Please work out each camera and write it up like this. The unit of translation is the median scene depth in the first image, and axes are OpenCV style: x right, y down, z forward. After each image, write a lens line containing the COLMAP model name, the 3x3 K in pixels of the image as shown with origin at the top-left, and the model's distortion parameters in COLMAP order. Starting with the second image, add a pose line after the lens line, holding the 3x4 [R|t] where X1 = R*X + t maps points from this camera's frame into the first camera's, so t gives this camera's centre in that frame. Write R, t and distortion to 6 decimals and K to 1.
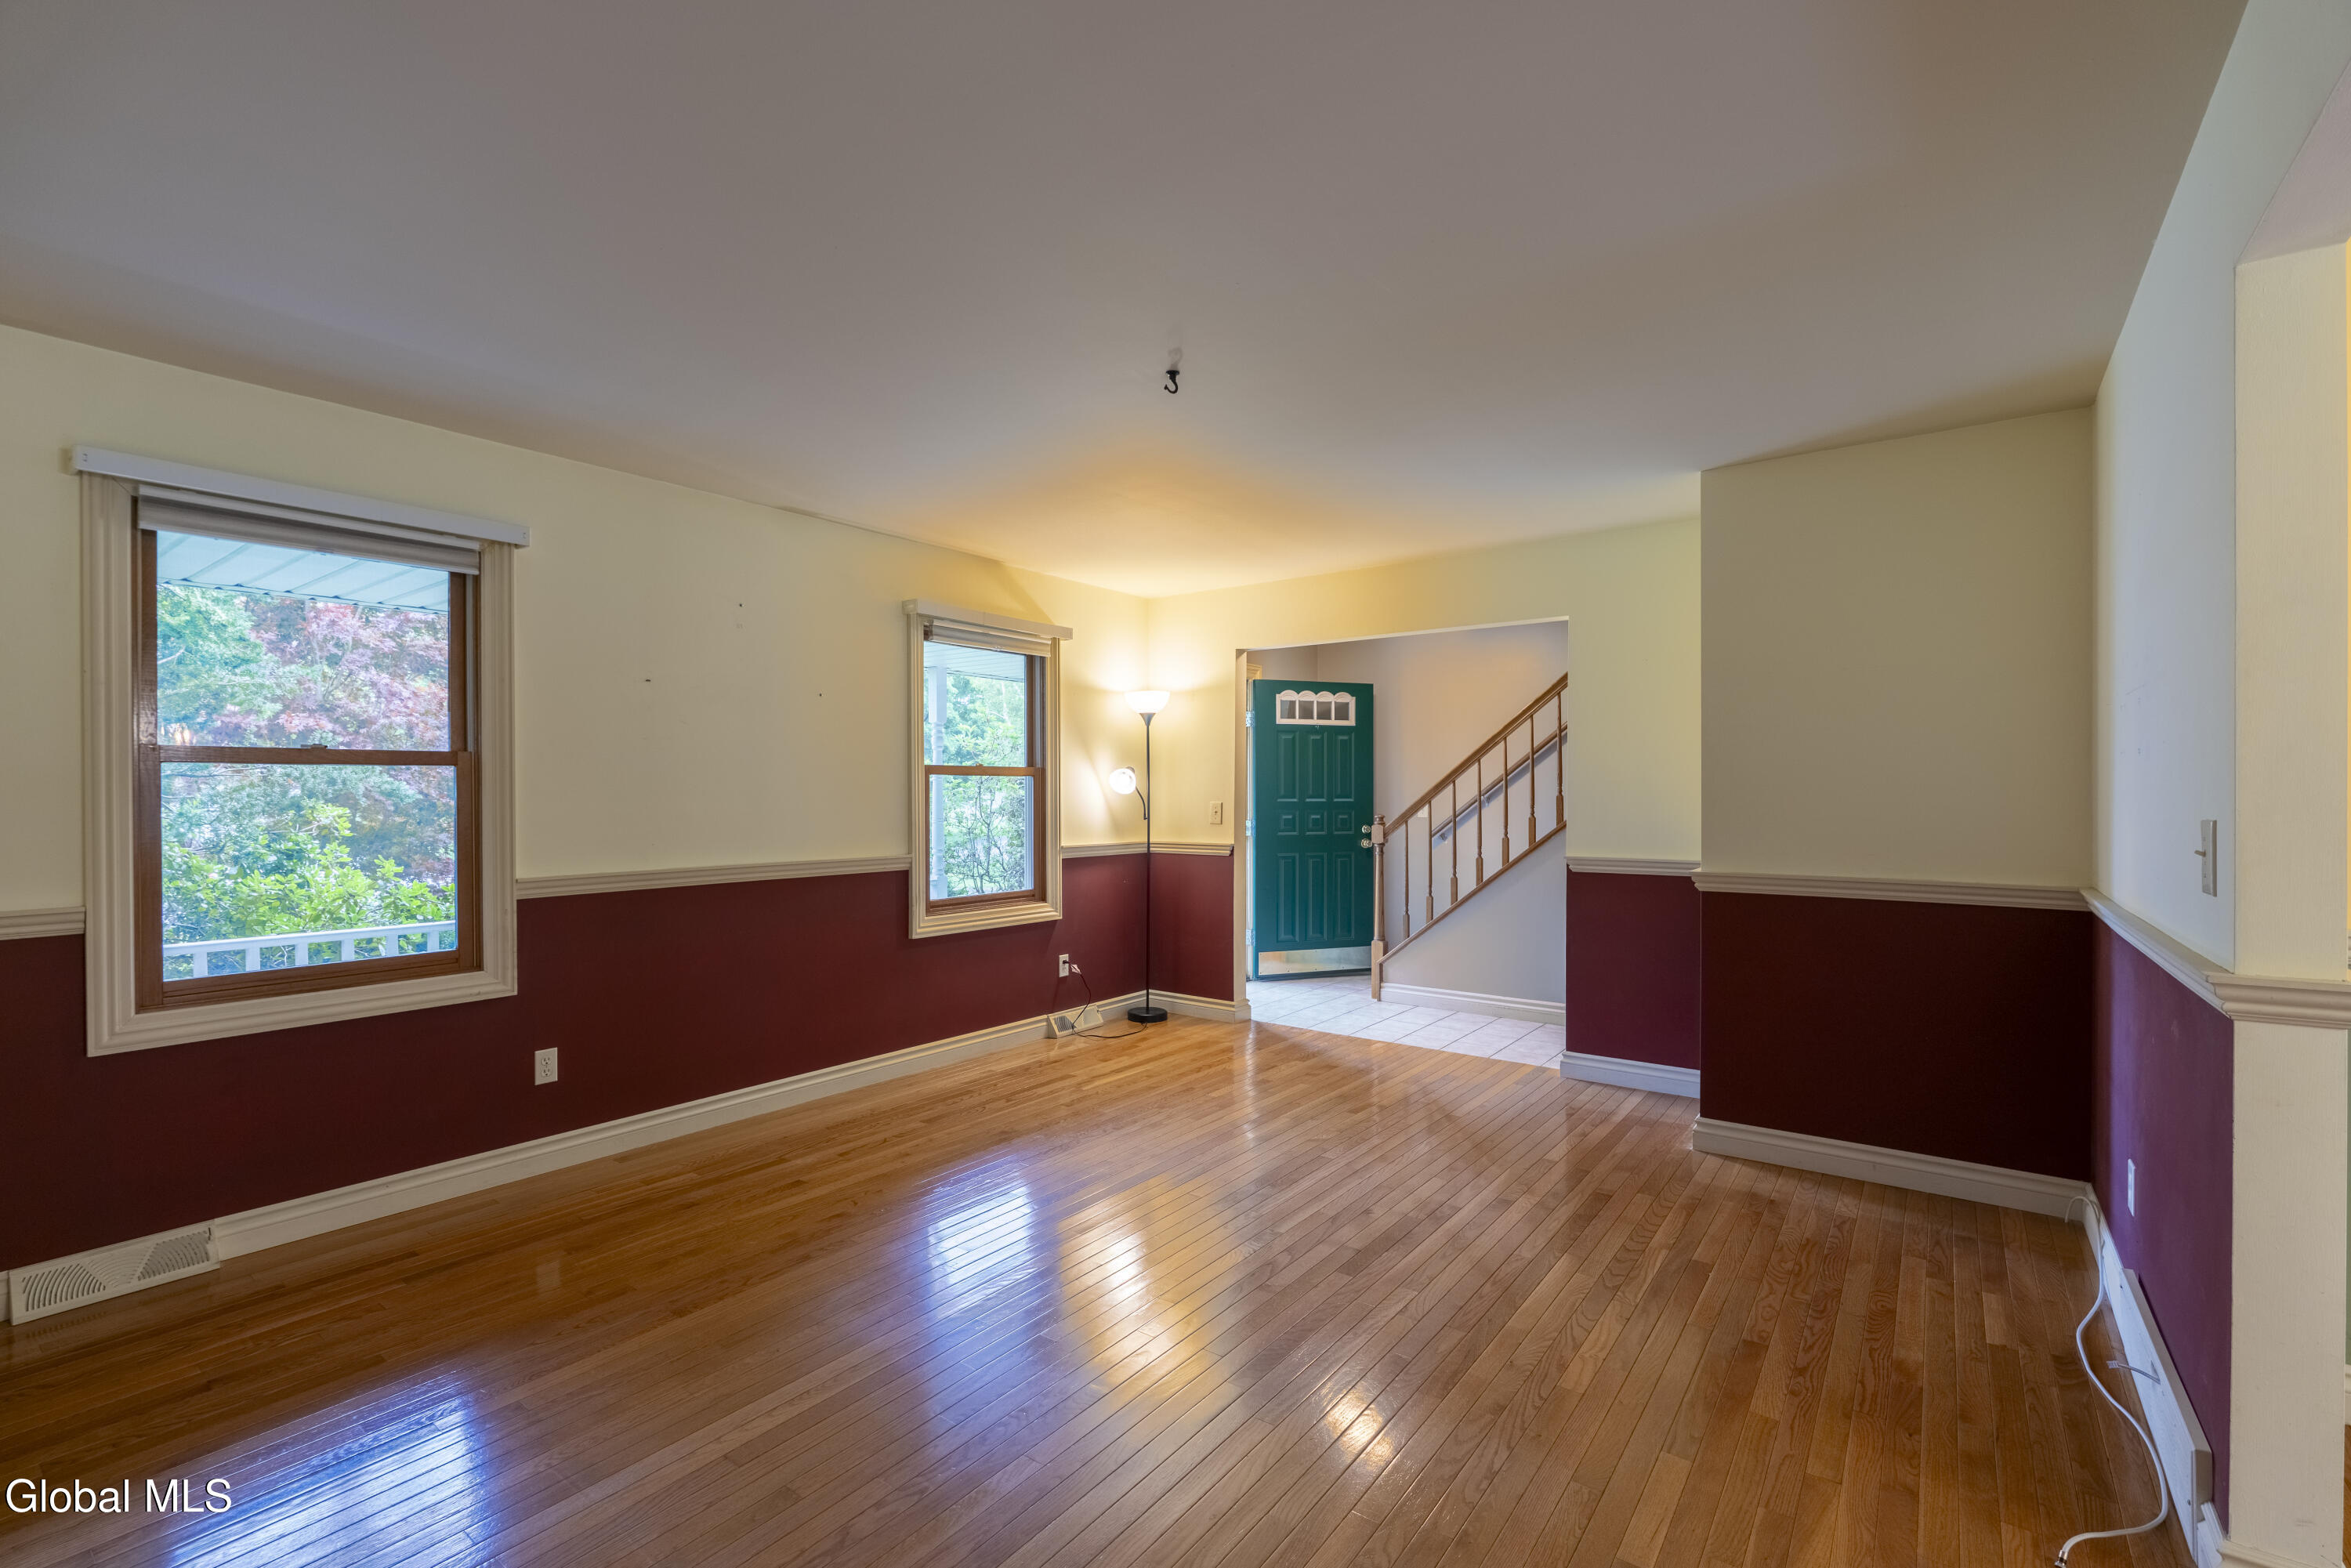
lens RADIAL K [[1027.9, 0, 1192.6], [0, 1027.9, 783.5], [0, 0, 1]] dist [-0.005236, -0.000343]
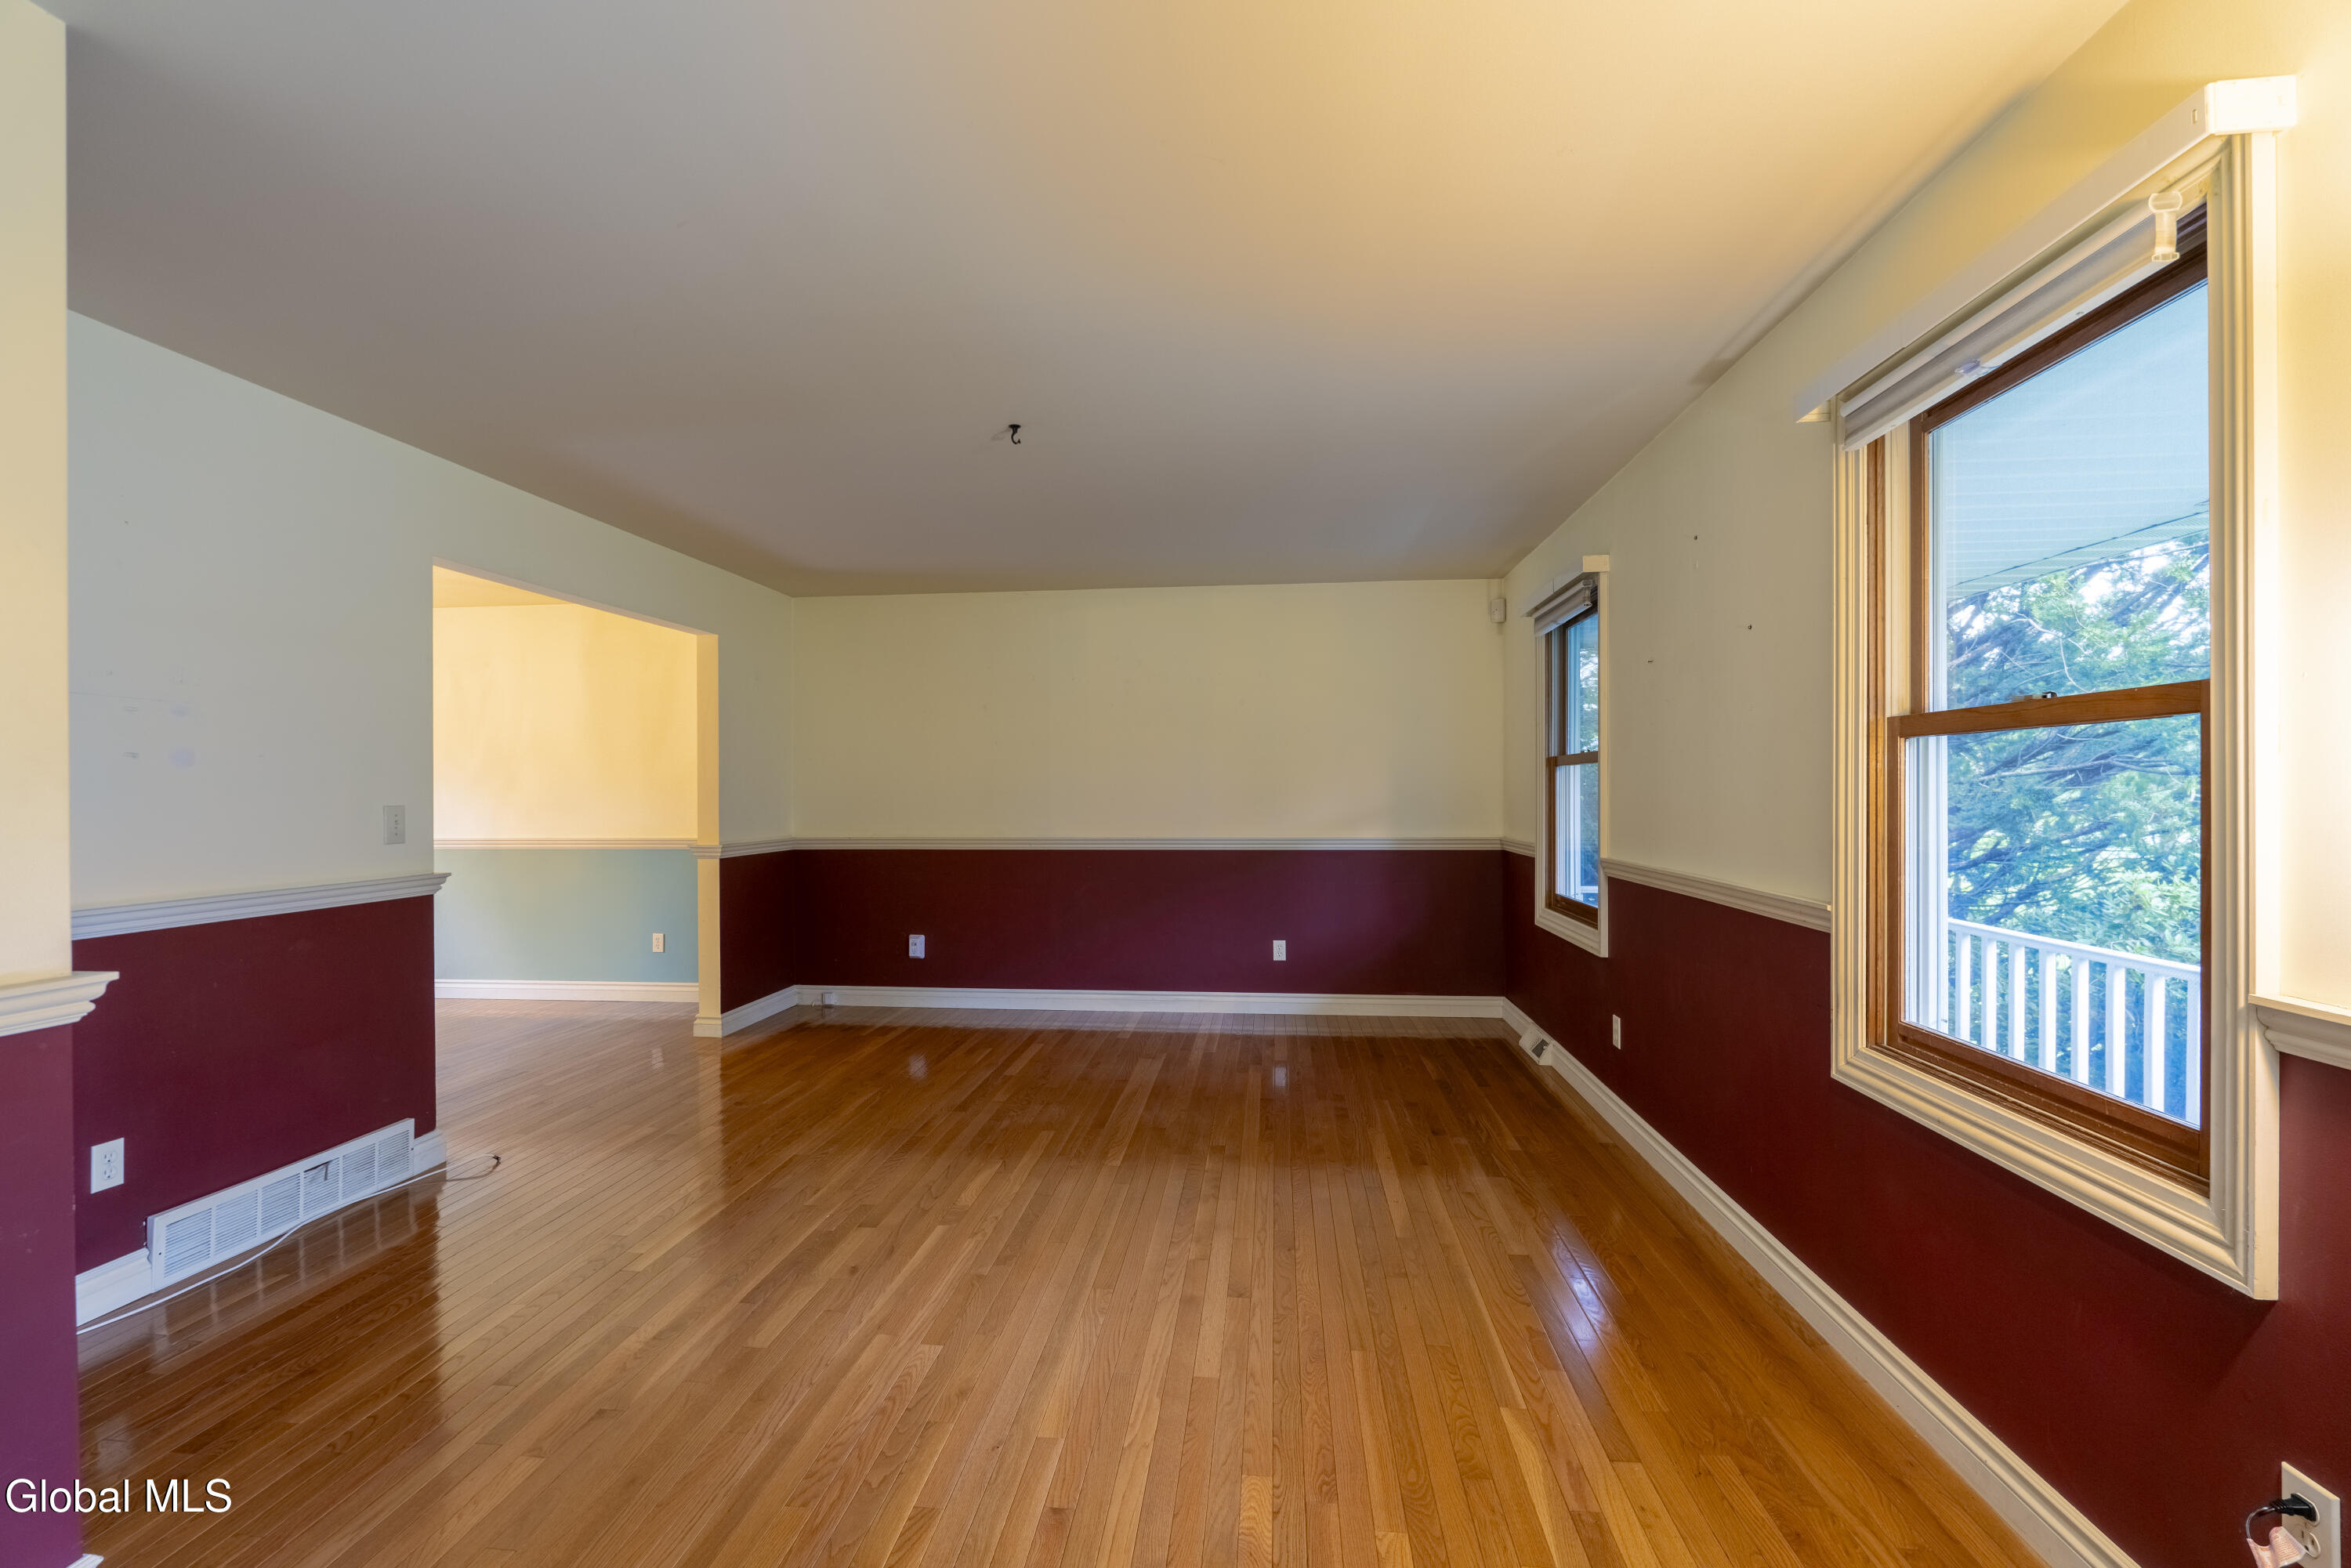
lens RADIAL K [[1027.9, 0, 1172.9], [0, 1027.9, 787.1], [0, 0, 1]] dist [-0.005236, -0.000343]
pose [[-0.858079, 0.010011, -0.513421, 0.372117], [0.008020, 0.999949, 0.006094, 0.000677], [0.513456, 0.001112, -0.858115, 1.831825]]
